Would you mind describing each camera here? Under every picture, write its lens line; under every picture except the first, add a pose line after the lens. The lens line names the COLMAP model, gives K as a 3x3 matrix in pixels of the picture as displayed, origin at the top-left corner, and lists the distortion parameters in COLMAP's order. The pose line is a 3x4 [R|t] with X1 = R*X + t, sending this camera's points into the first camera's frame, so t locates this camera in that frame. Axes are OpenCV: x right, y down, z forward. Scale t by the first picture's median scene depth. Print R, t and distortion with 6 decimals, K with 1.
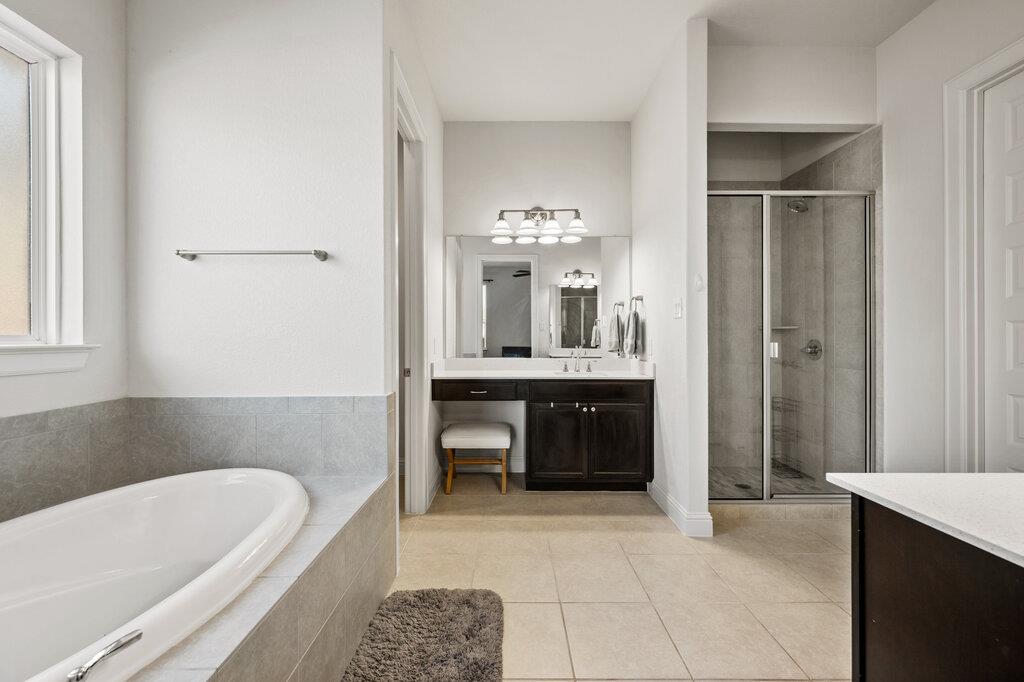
lens RADIAL K [[407.1, 0, 510.1], [0, 407.1, 339.0], [0, 0, 1]] dist [0.000052, 0.000072]
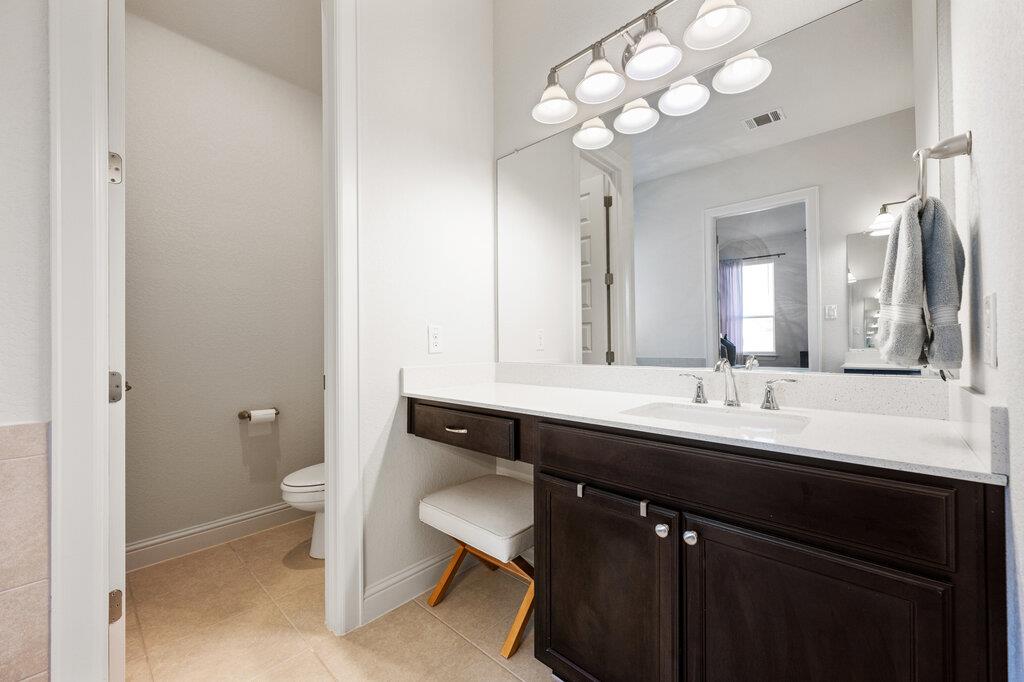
lens RADIAL K [[407.1, 0, 509.5], [0, 407.1, 343.4], [0, 0, 1]] dist [0.000052, 0.000072]
pose [[0.732977, -0.006713, -0.680221, 0.308984], [0.001570, 0.999965, -0.008178, 0.027997], [0.680252, 0.004926, 0.732962, 0.671135]]
